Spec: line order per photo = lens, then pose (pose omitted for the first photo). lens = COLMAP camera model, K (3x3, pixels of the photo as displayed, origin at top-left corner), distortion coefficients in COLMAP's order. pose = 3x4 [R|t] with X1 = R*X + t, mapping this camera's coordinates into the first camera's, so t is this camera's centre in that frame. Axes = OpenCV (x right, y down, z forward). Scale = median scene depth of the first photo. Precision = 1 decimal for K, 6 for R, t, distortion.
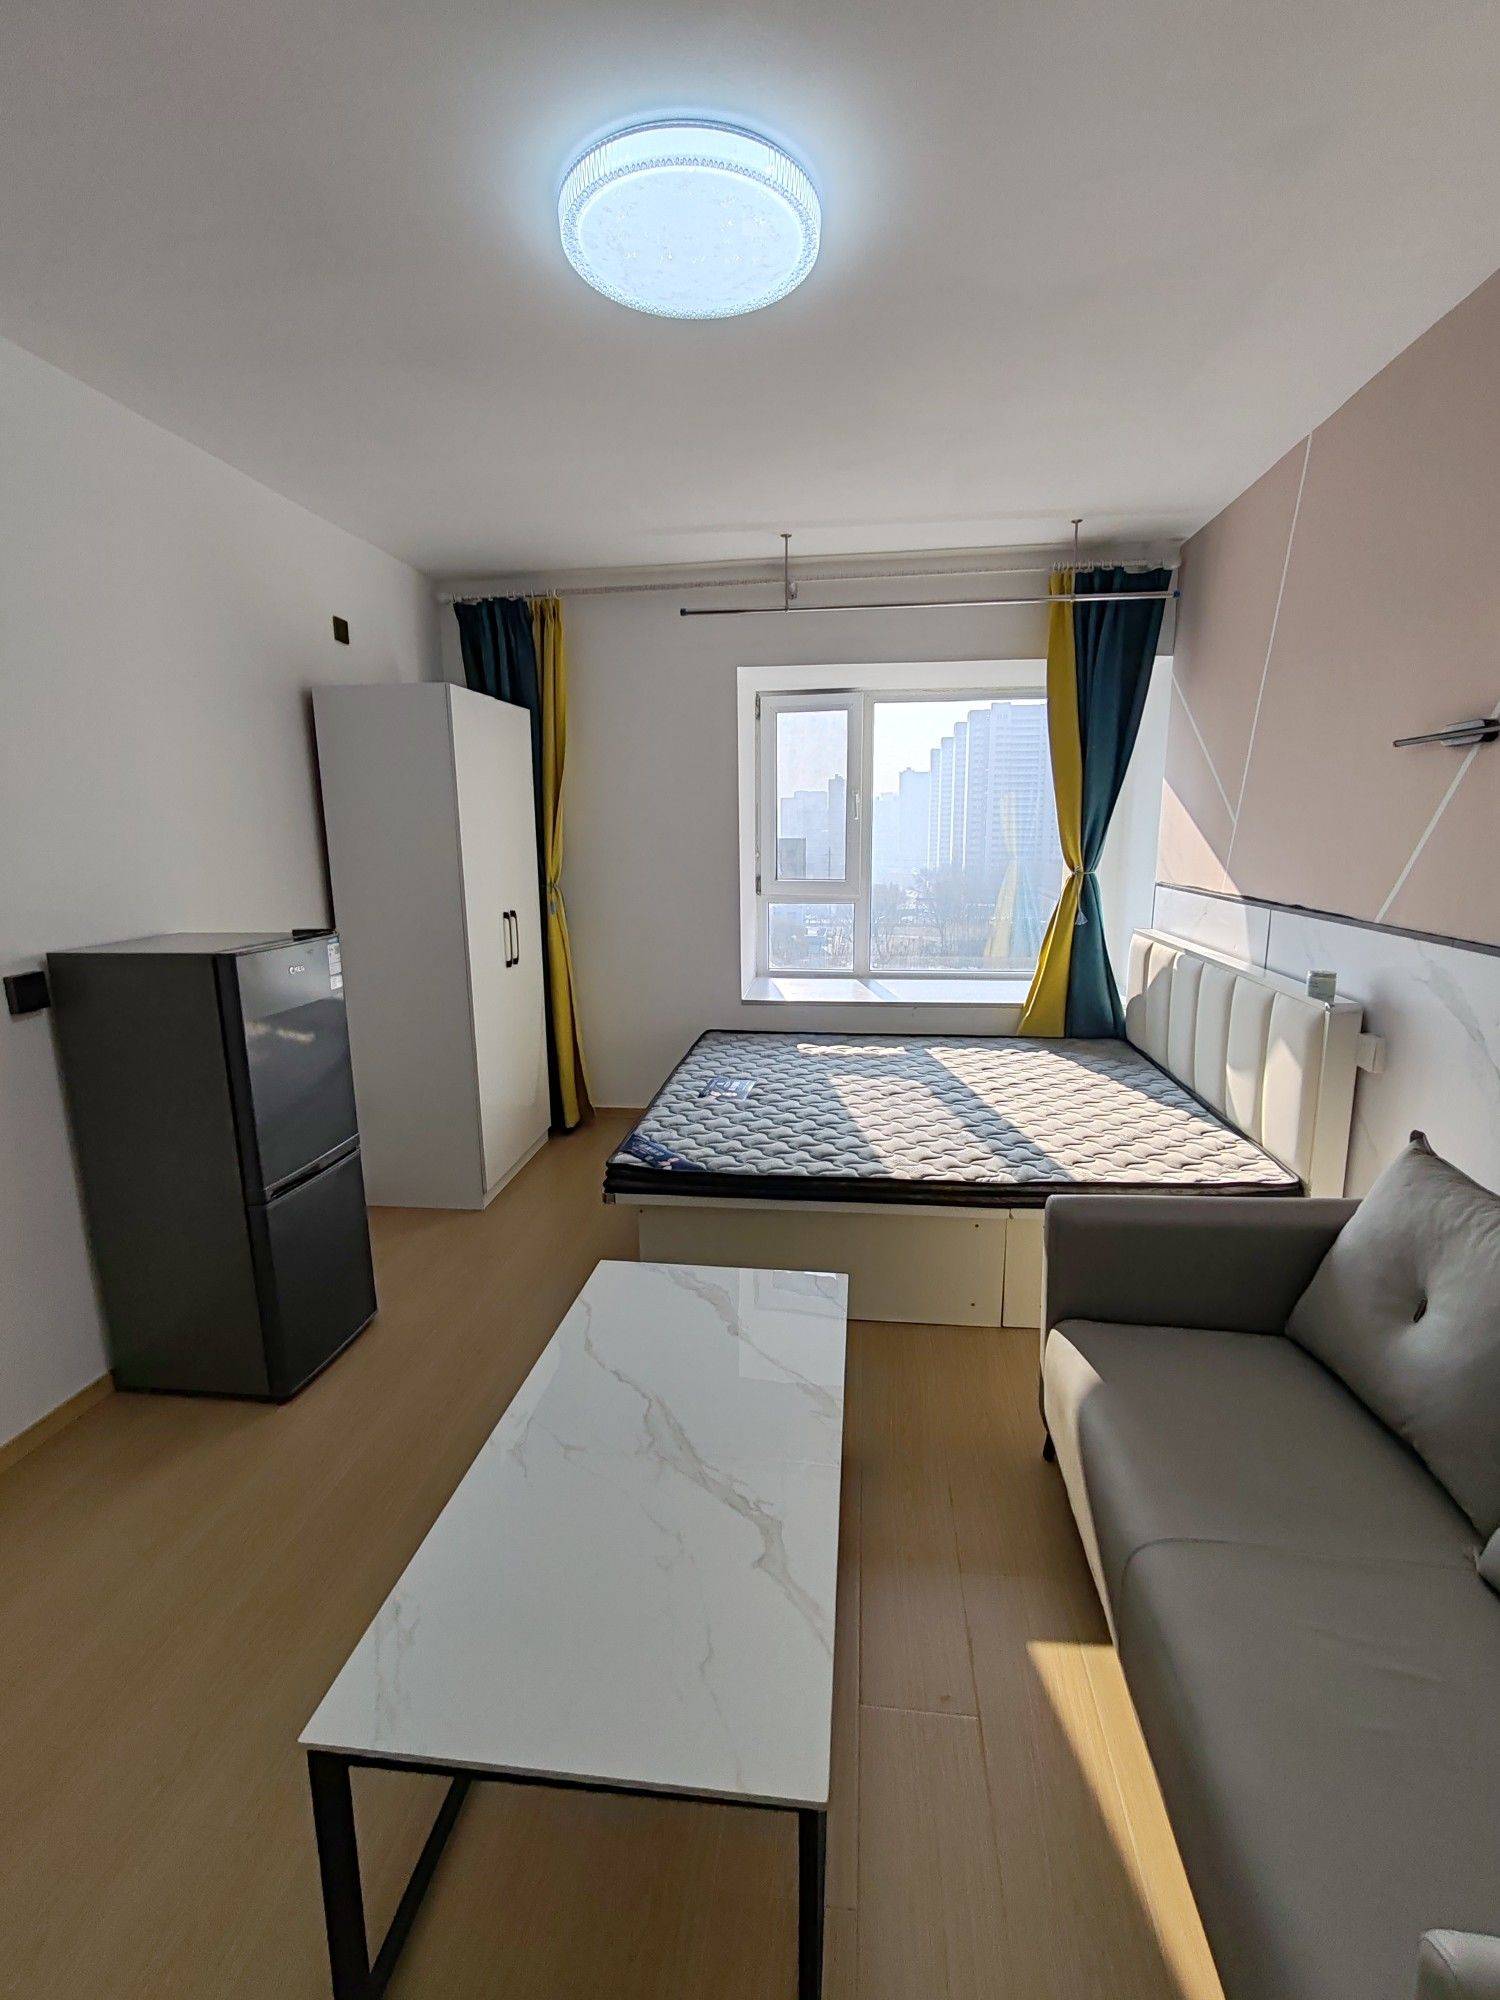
lens RADIAL K [[893.4, 0, 750.0], [0, 893.4, 1000.0], [0, 0, 1]] dist [-0.000807, -0.000086]
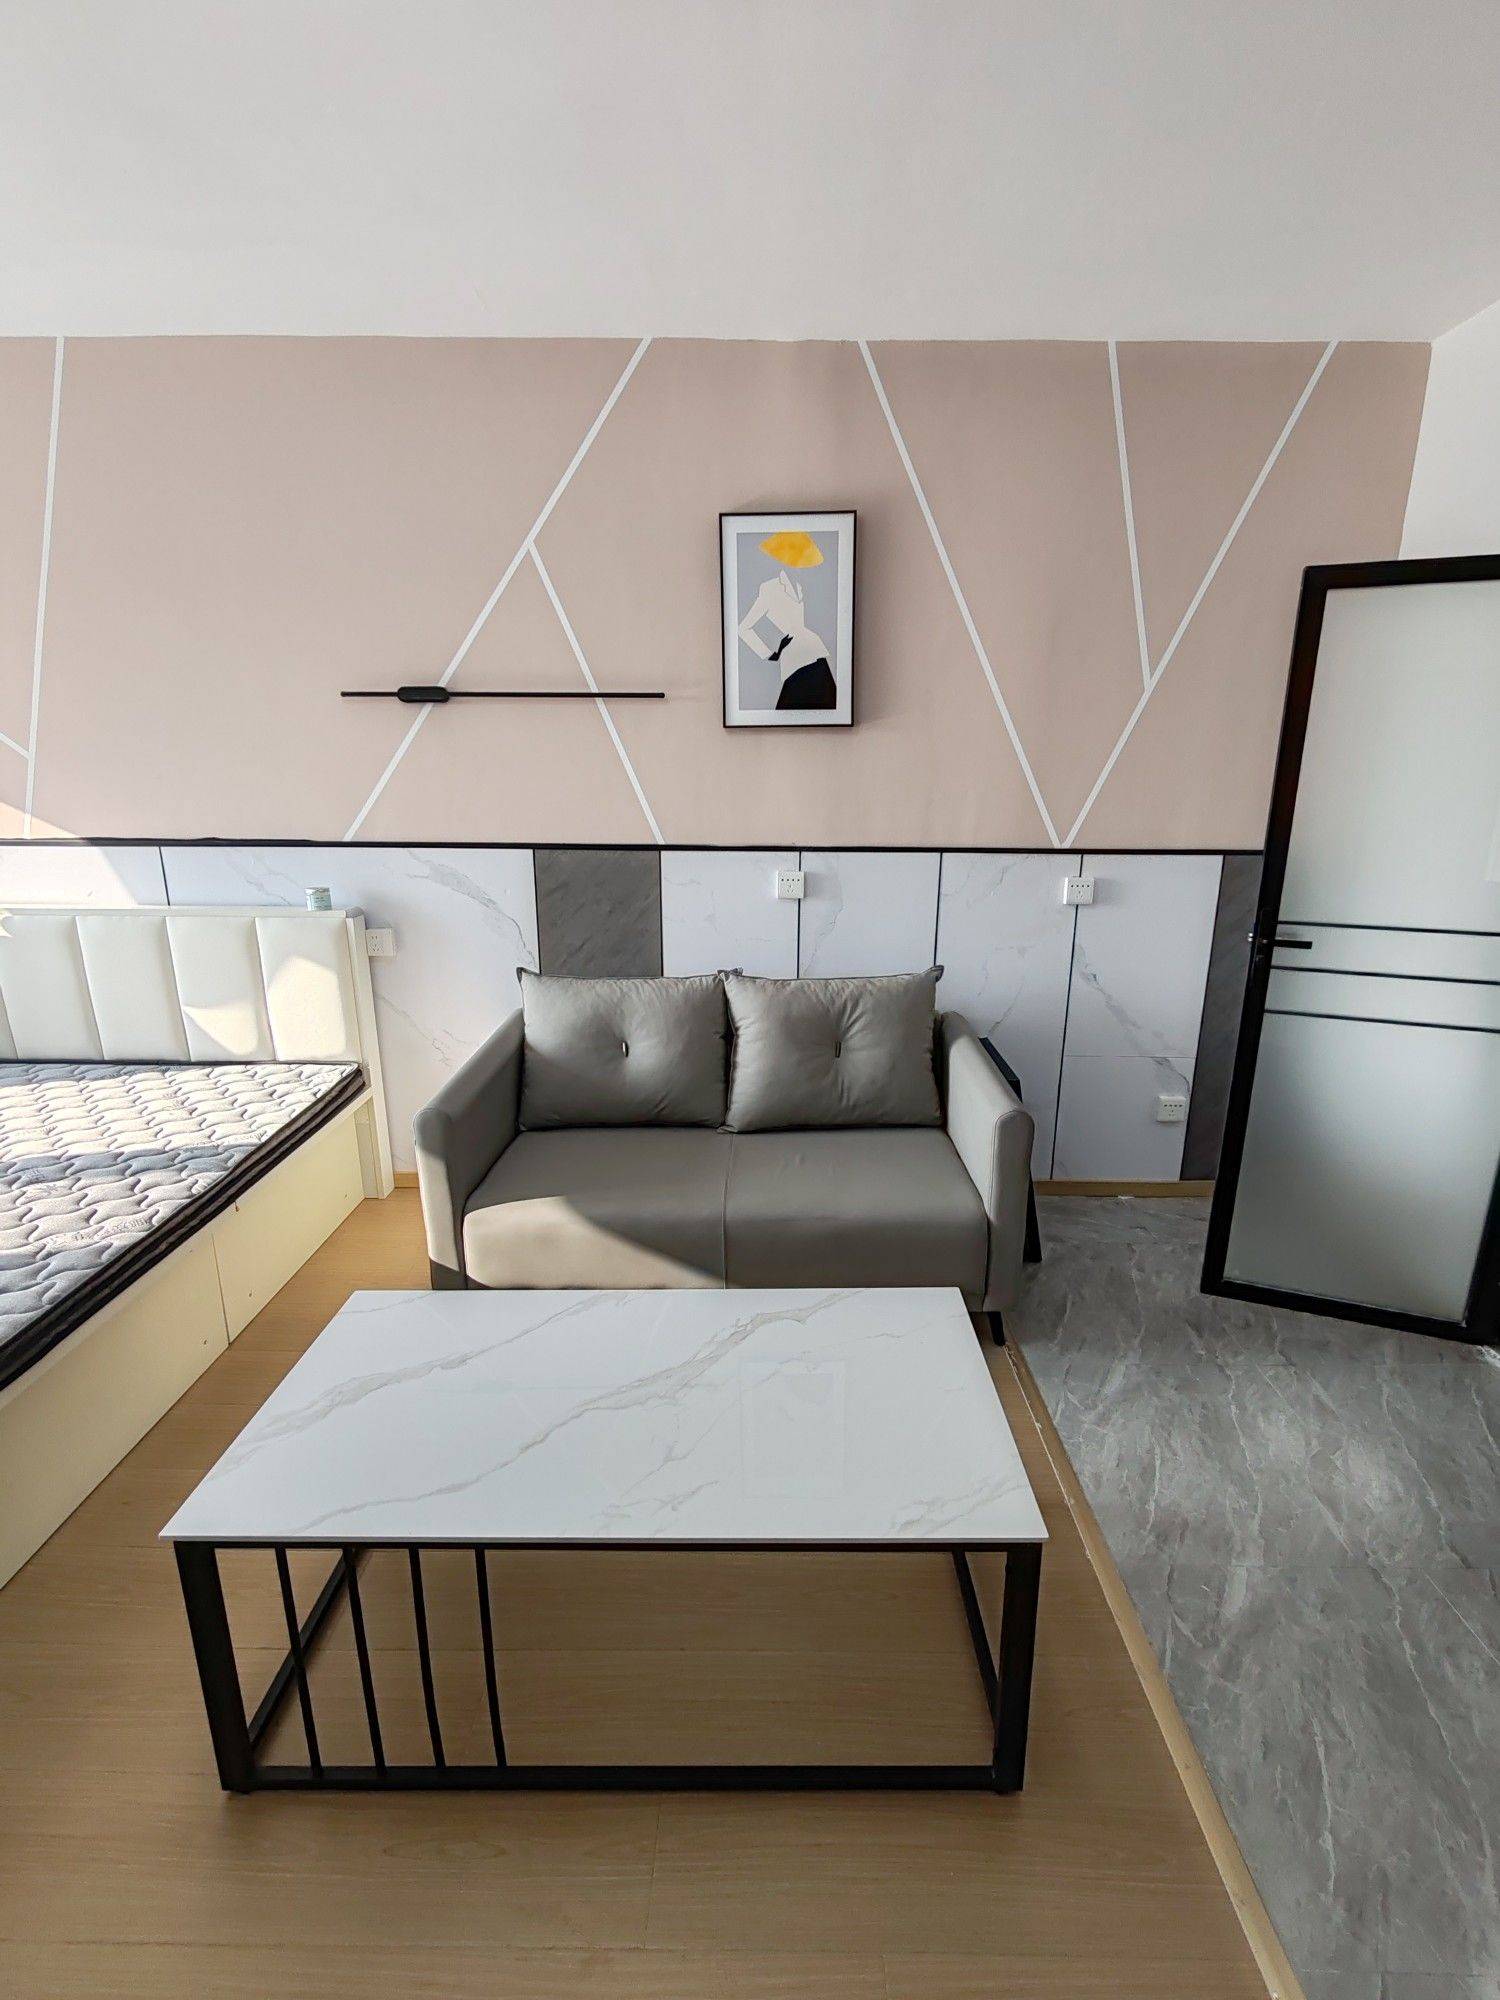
lens RADIAL K [[904.3, 0, 758.4], [0, 904.3, 999.0], [0, 0, 1]] dist [0.000398, 0.000260]
pose [[-0.101264, -0.240150, 0.965440, -0.505250], [0.186671, 0.948605, 0.255542, -0.075200], [-0.977190, 0.206097, -0.051231, 0.450084]]
